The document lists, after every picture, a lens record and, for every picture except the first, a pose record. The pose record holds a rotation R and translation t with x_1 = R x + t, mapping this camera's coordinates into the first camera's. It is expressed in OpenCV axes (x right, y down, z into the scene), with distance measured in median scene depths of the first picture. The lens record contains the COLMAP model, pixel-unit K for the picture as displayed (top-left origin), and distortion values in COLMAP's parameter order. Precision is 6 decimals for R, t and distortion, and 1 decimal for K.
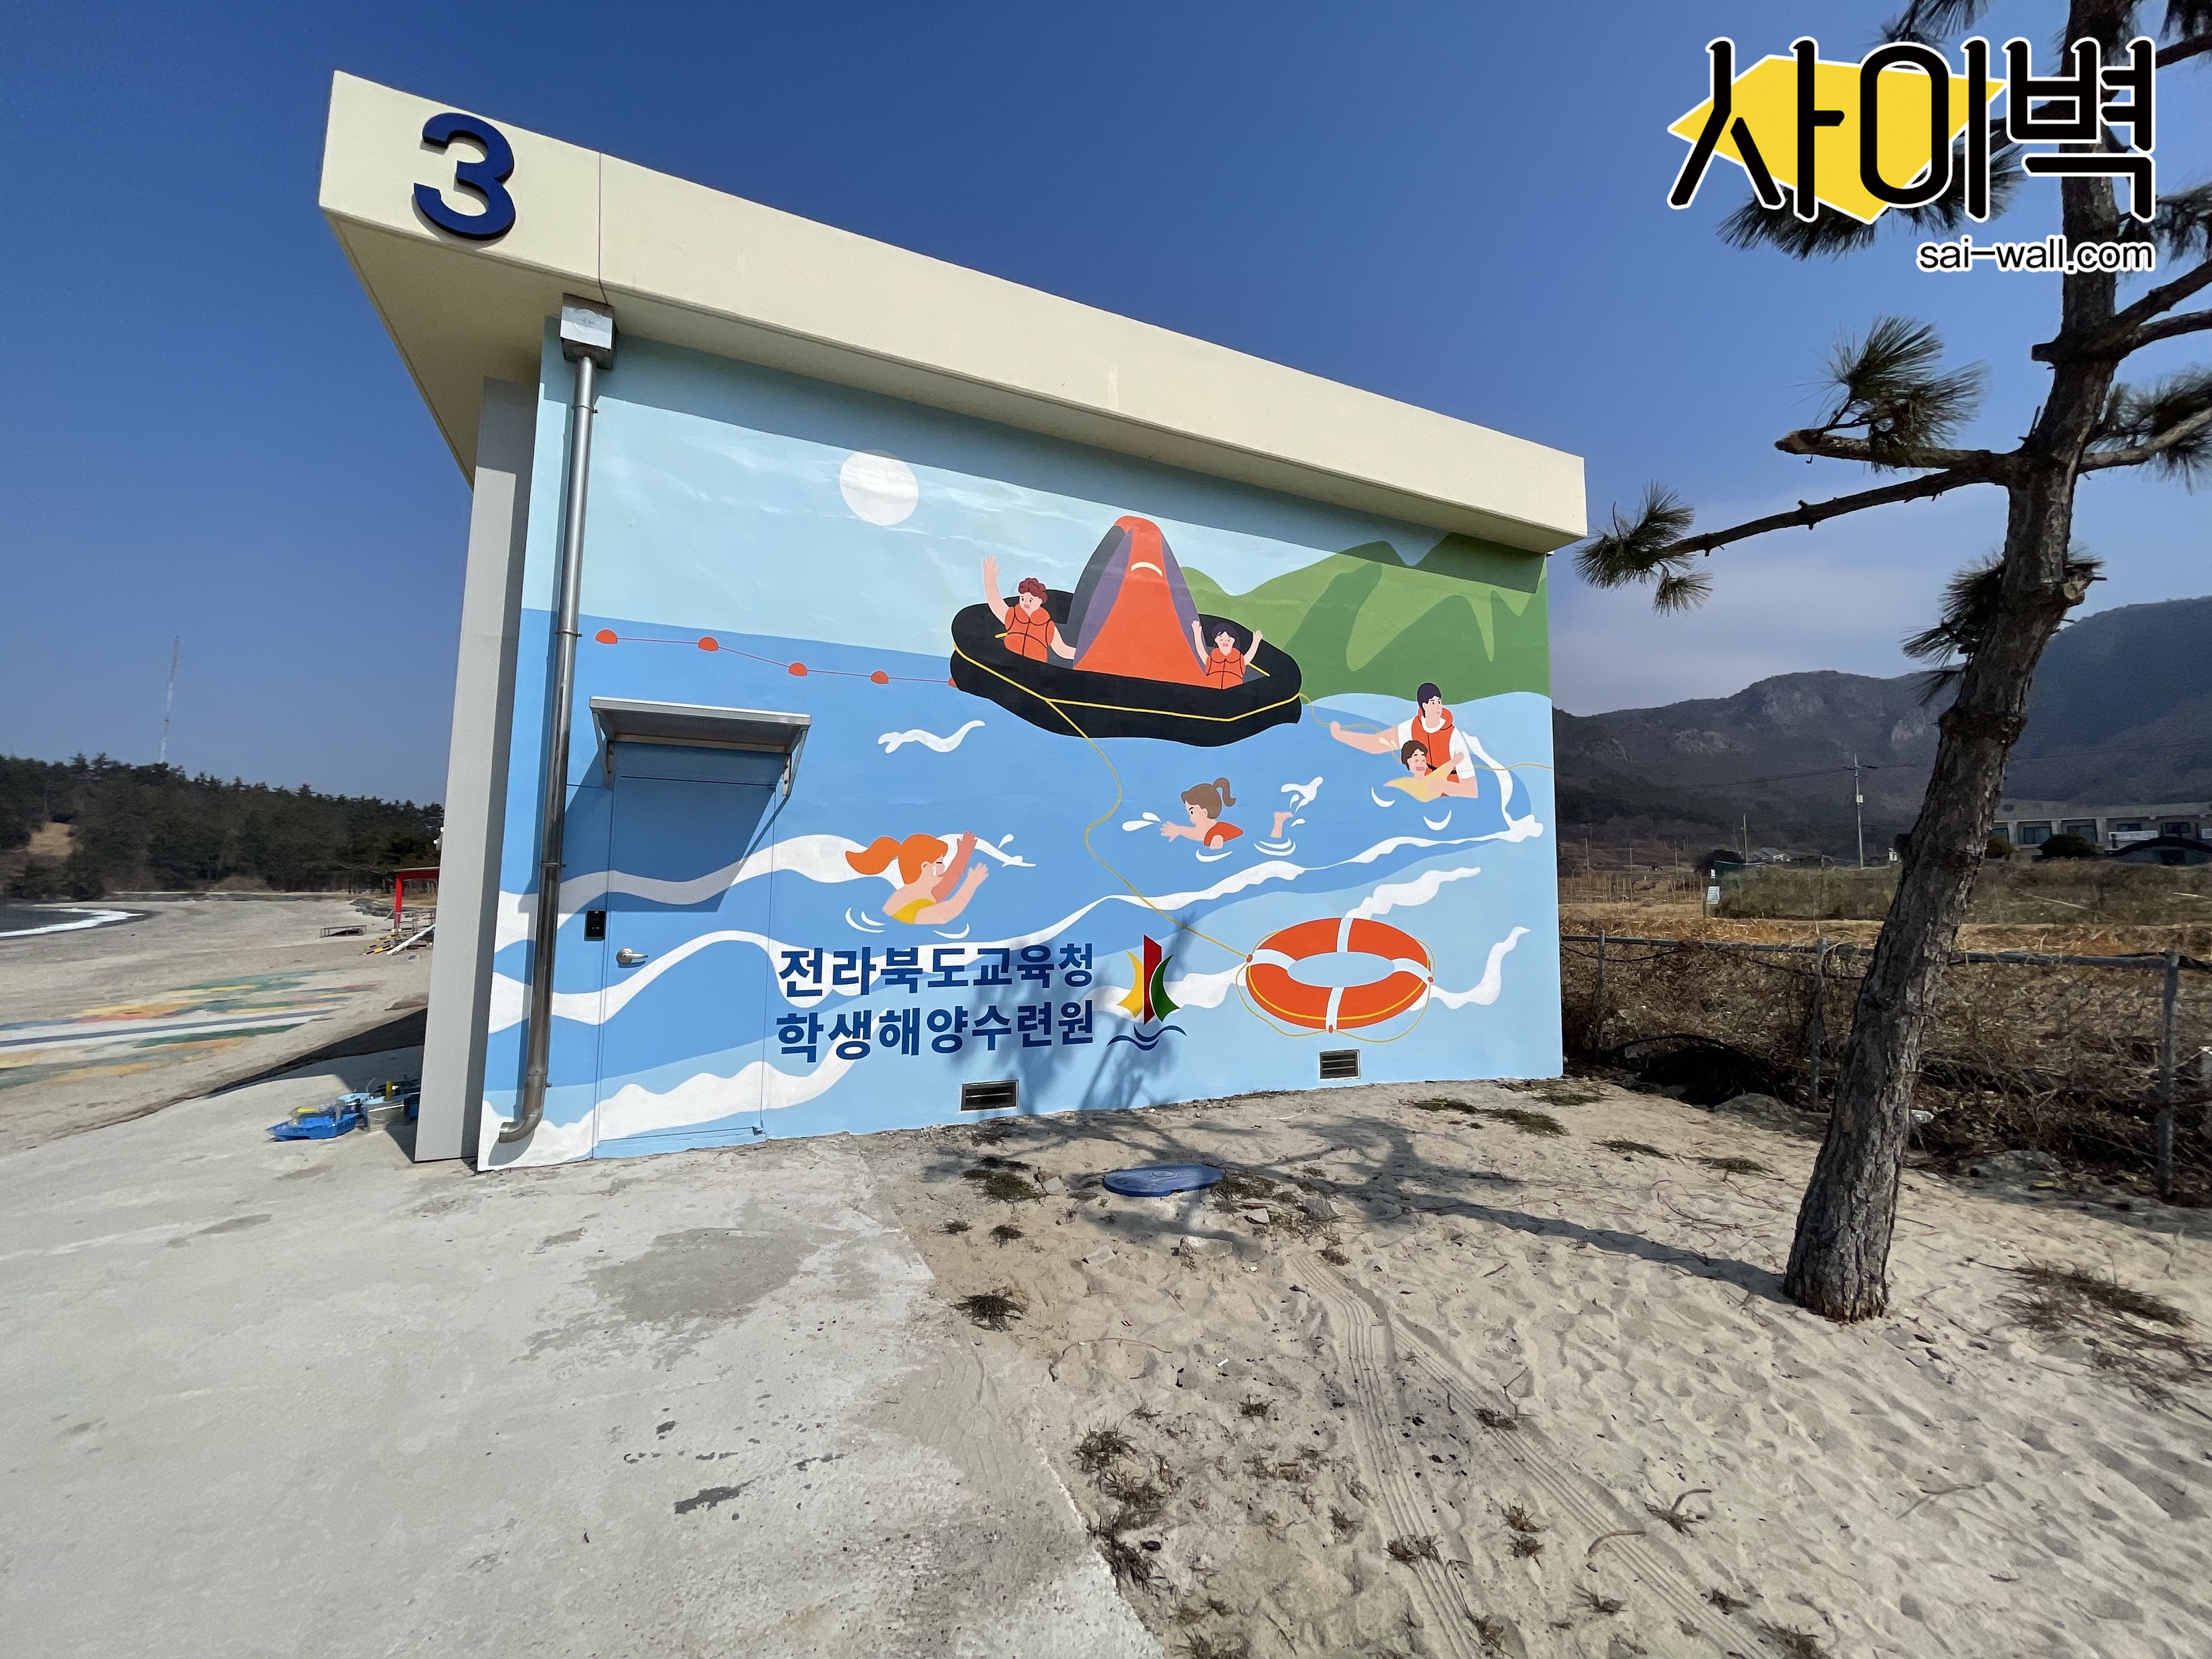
lens RADIAL K [[895.6, 0, 1095.9], [0, 895.6, 809.8], [0, 0, 1]] dist [-0.003421, 0.001380]
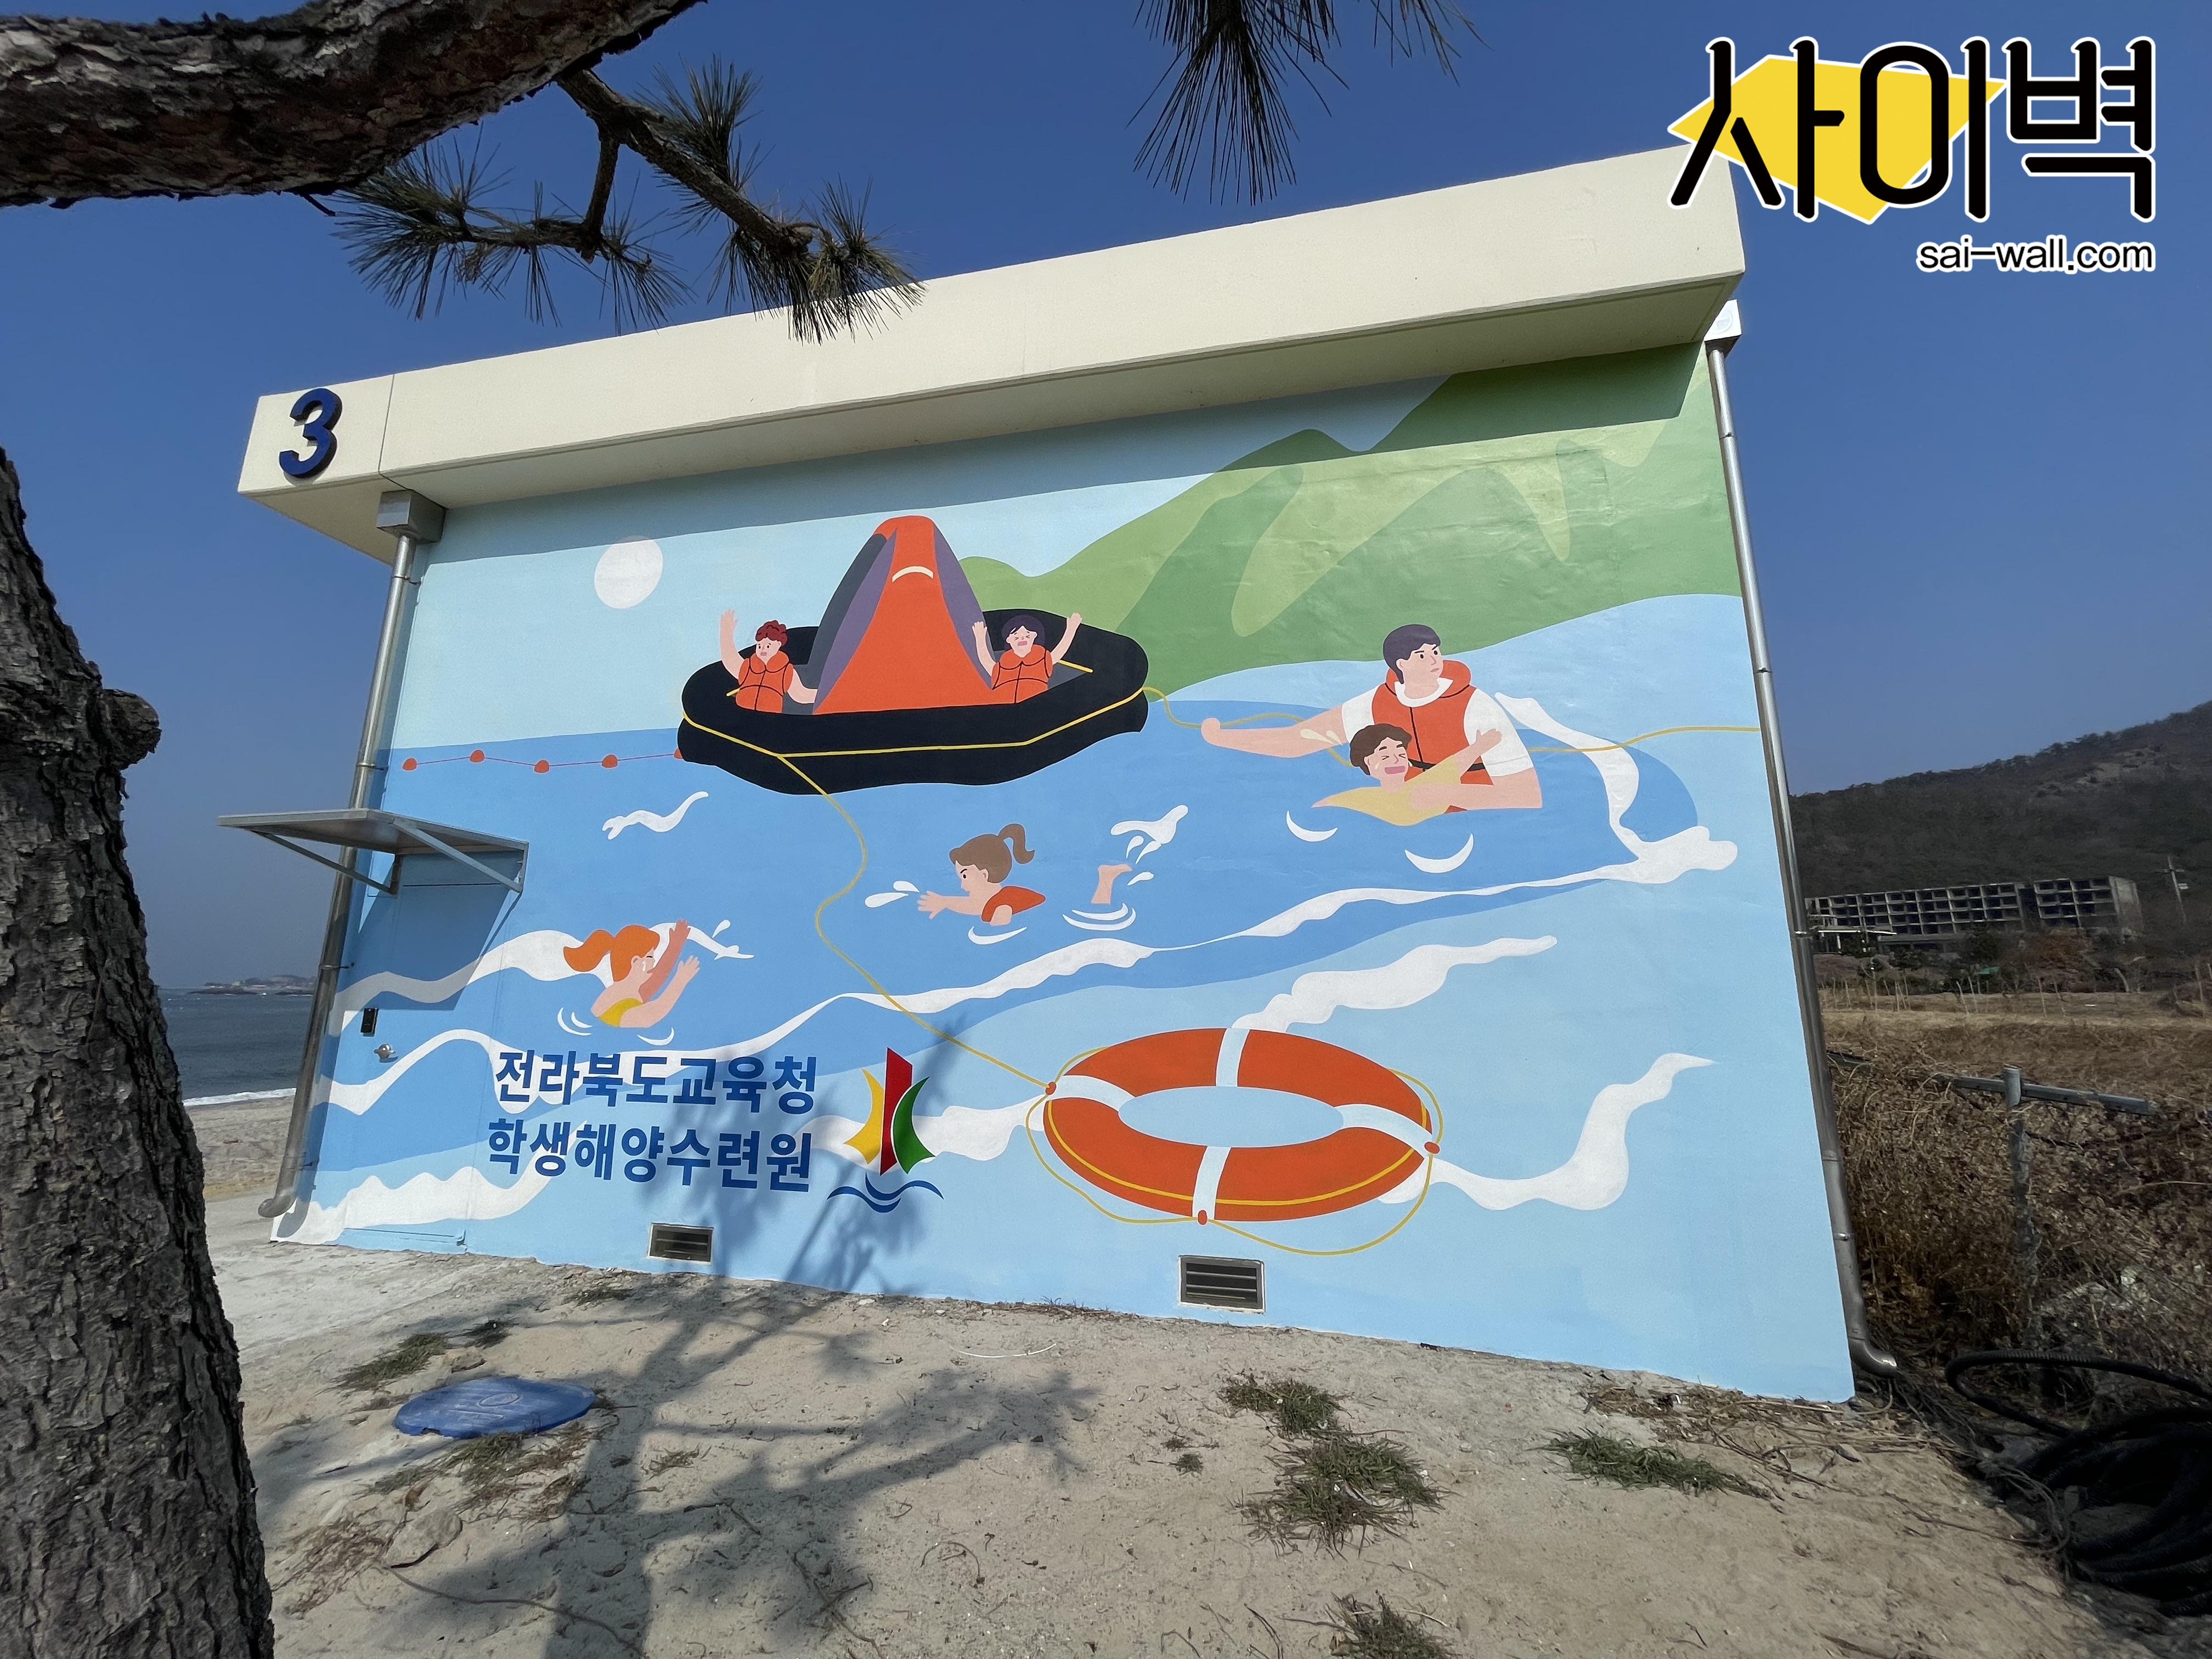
lens RADIAL K [[895.6, 0, 1091.0], [0, 895.6, 811.2], [0, 0, 1]] dist [-0.003421, 0.001380]
pose [[0.795982, -0.127614, -0.591716, 0.694938], [0.058631, 0.989183, -0.134463, 0.060034], [0.602474, 0.072337, 0.794854, 0.535609]]
